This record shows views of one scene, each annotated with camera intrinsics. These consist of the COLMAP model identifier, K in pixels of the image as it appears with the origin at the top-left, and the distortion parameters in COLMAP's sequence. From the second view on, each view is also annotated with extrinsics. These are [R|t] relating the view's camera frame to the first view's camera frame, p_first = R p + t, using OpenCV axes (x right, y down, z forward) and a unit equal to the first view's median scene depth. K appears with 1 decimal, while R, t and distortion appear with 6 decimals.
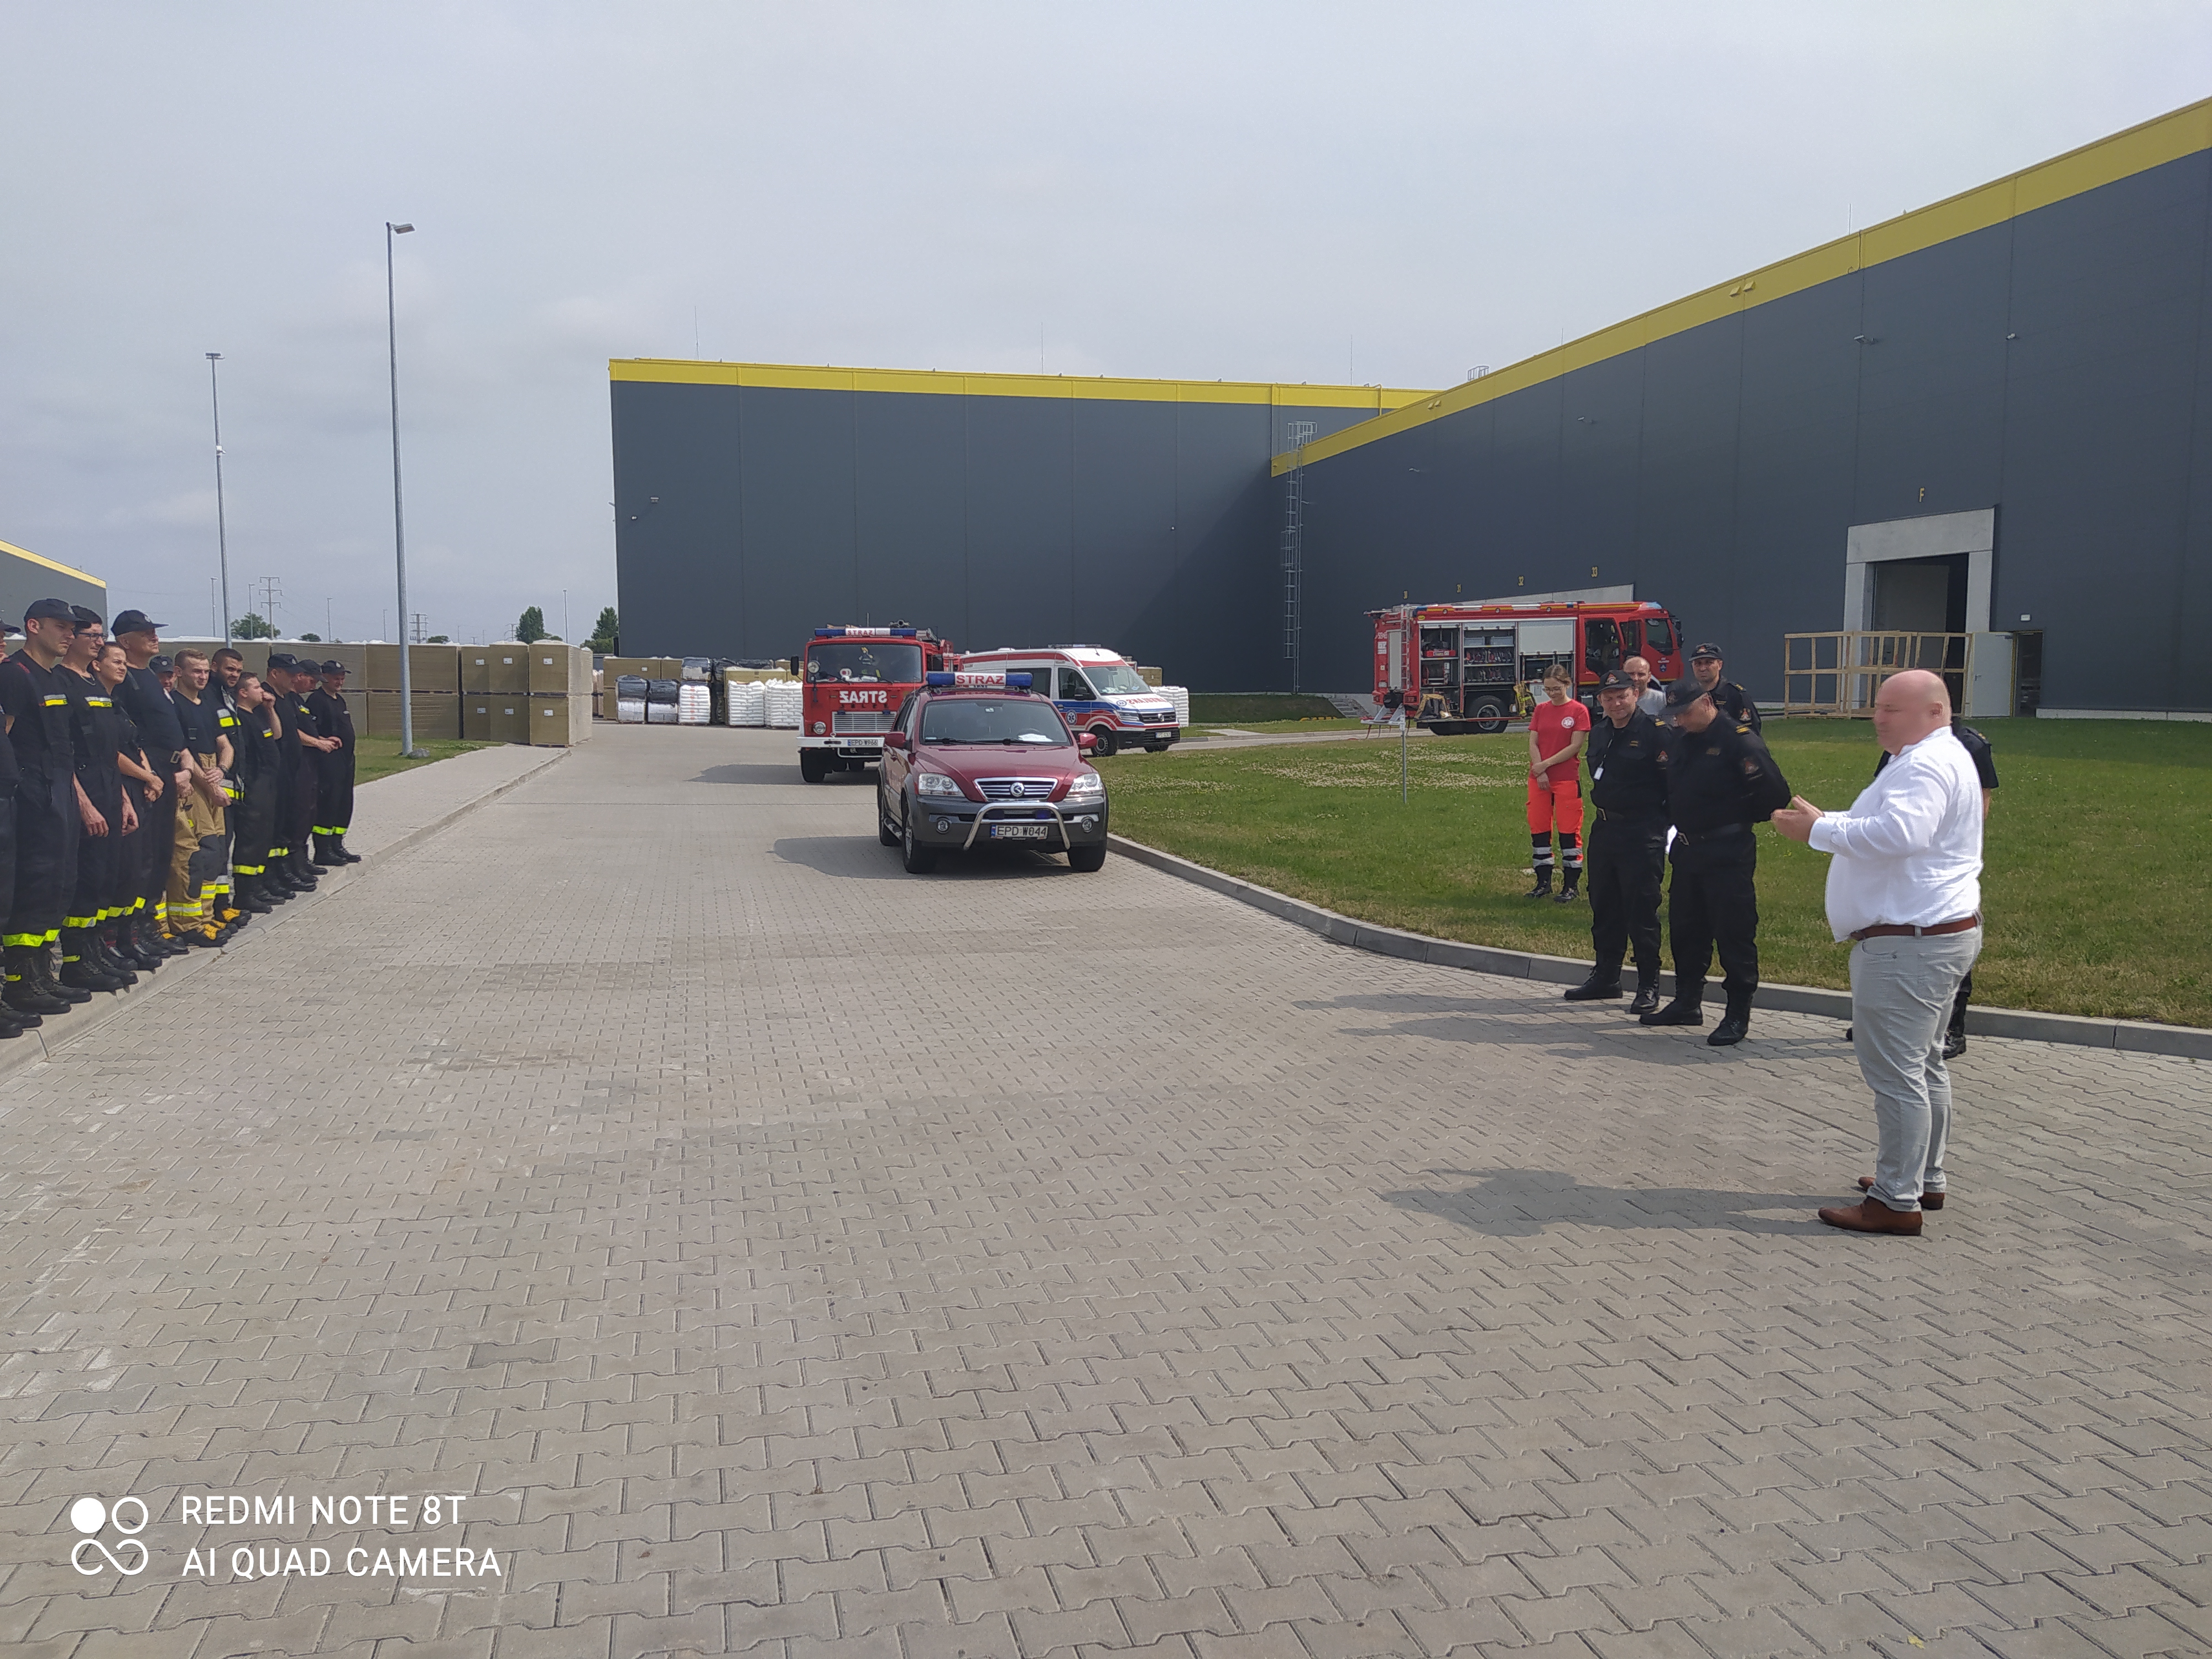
lens RADIAL K [[1694.5, 0, 1089.7], [0, 1694.5, 836.6], [0, 0, 1]] dist [0.088578, -0.007742]
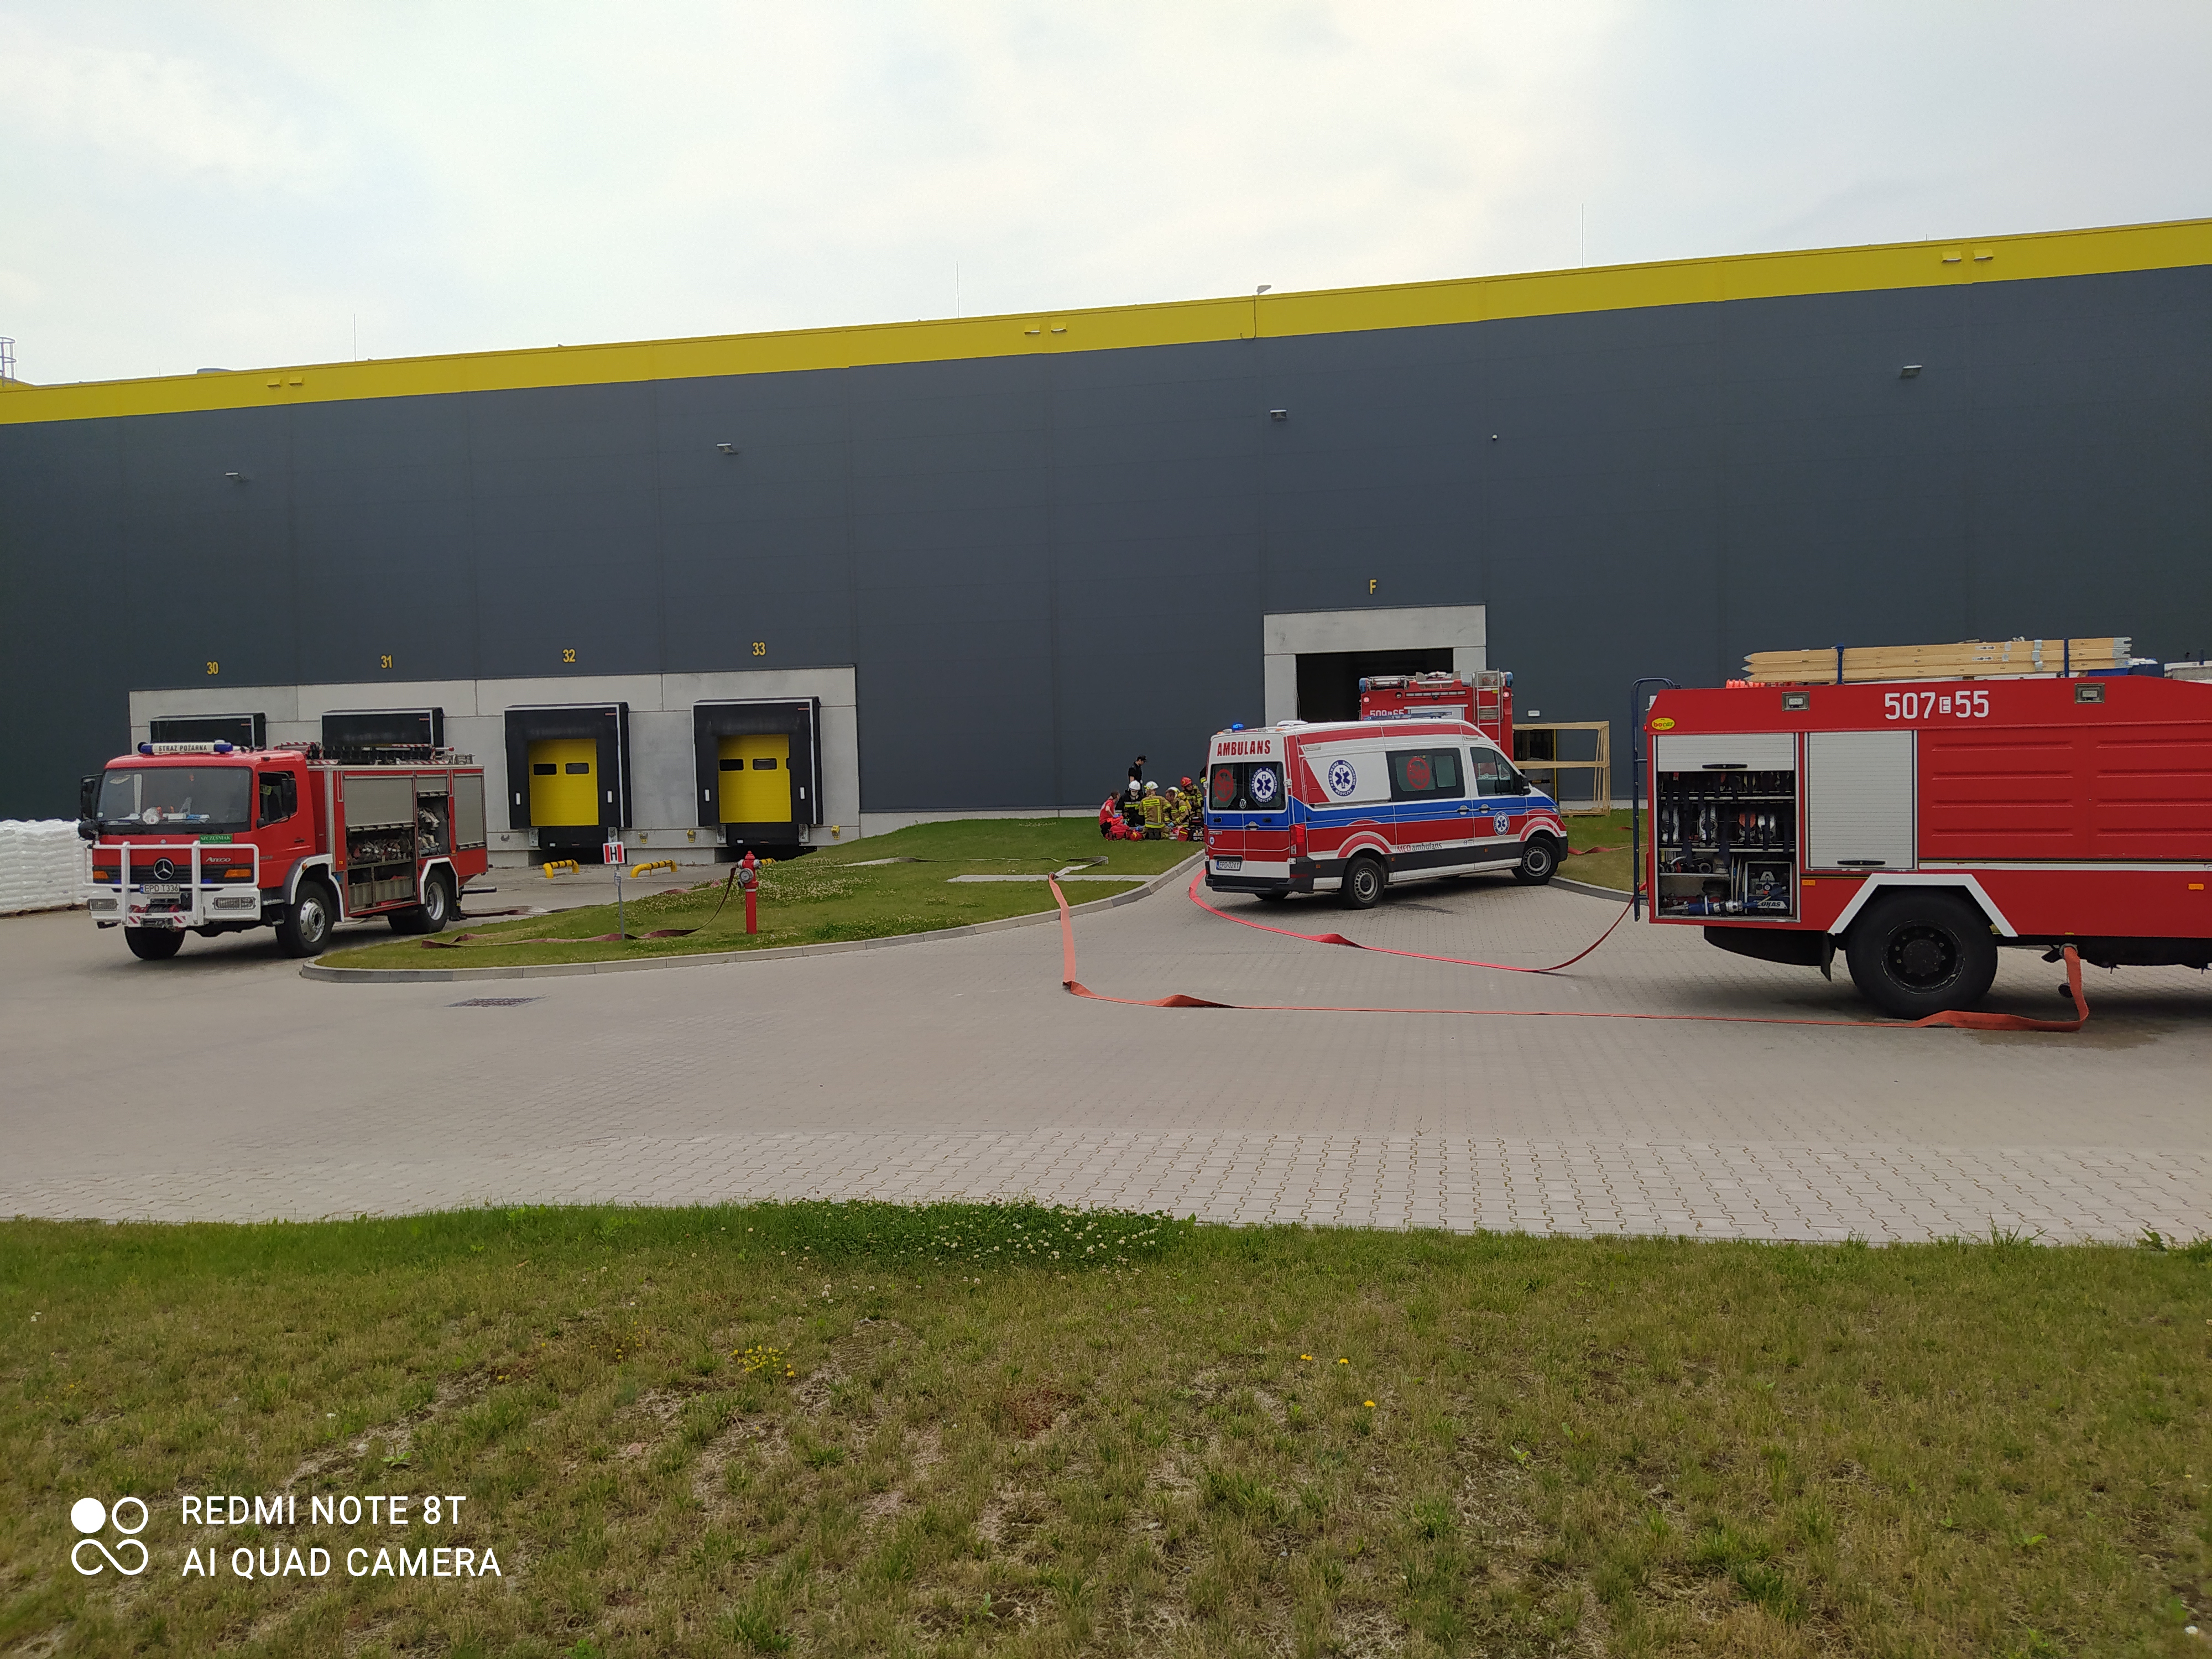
lens RADIAL K [[1605.0, 0, 1110.3], [0, 1605.0, 804.2], [0, 0, 1]] dist [0.111562, -0.122824]
pose [[0.414819, -0.033376, 0.909292, -0.446690], [0.106989, 0.994184, -0.012317, -0.095277], [-0.903592, 0.102394, 0.415977, 0.890315]]
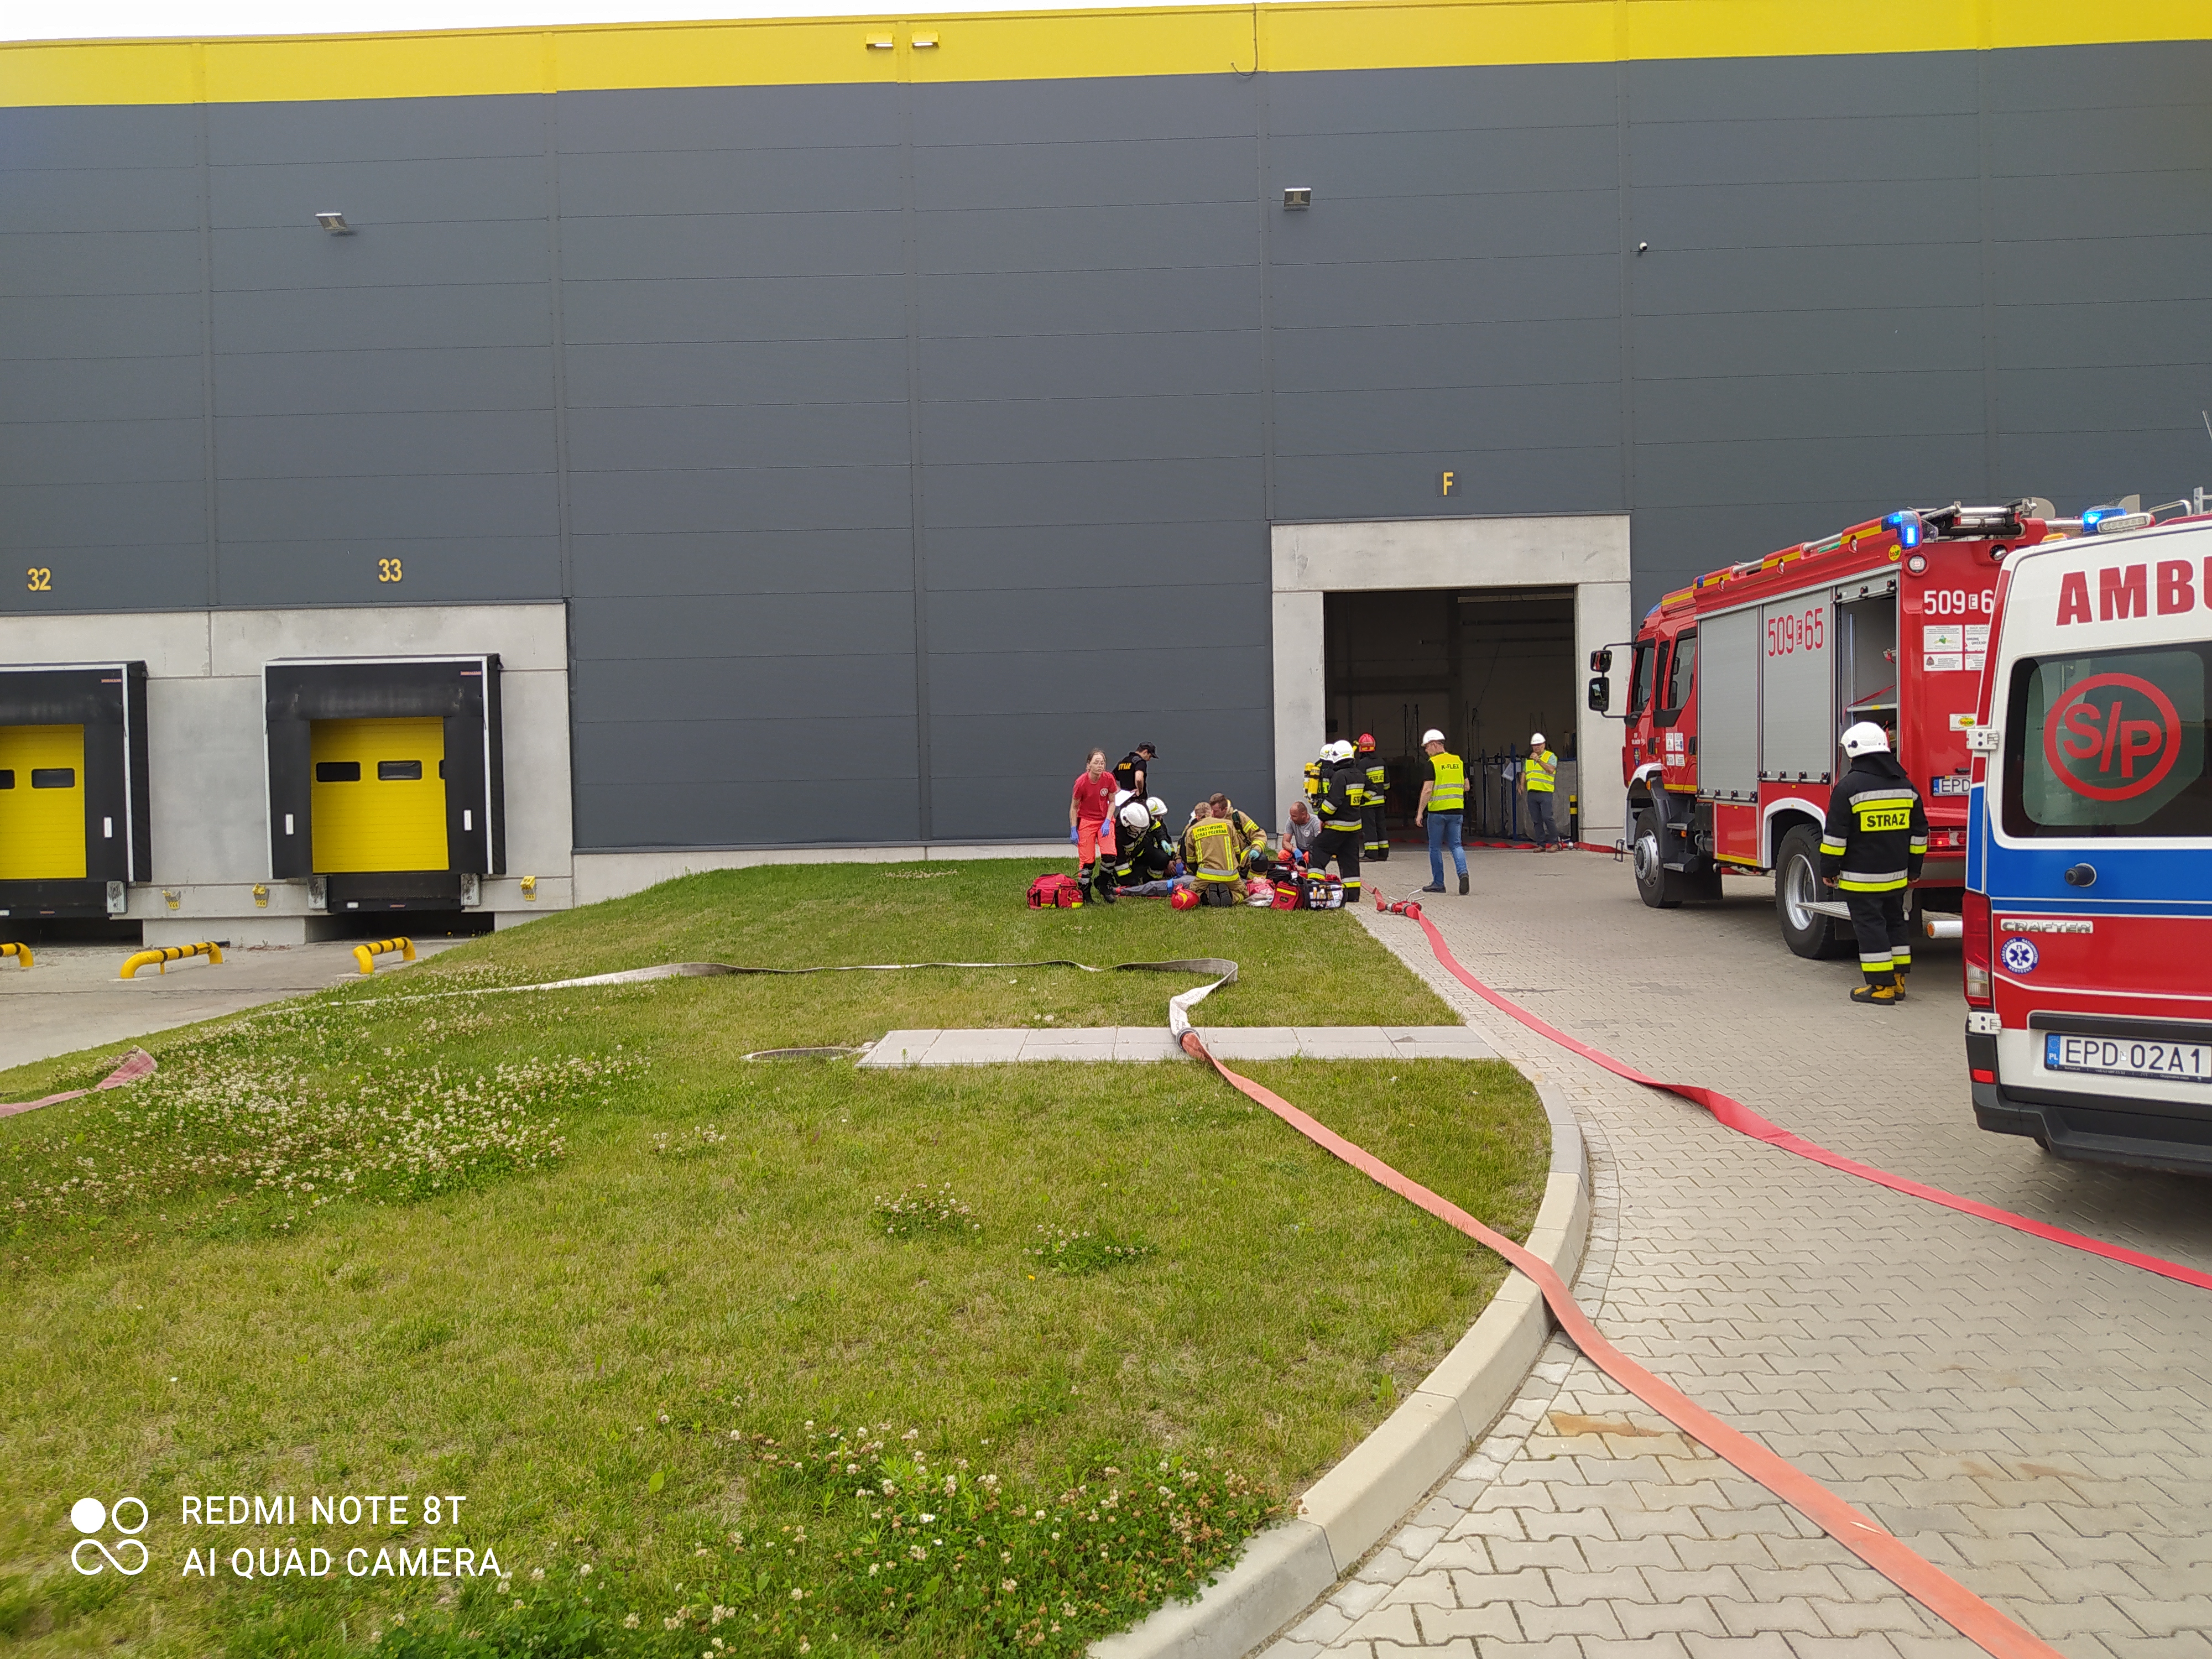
lens RADIAL K [[1647.6, 0, 1111.3], [0, 1647.6, 795.2], [0, 0, 1]] dist [0.121408, -0.140140]
pose [[0.261499, -0.005074, 0.965190, -0.103094], [0.109098, 0.993733, -0.024334, -0.104980], [-0.959018, 0.111664, 0.260414, 1.121340]]
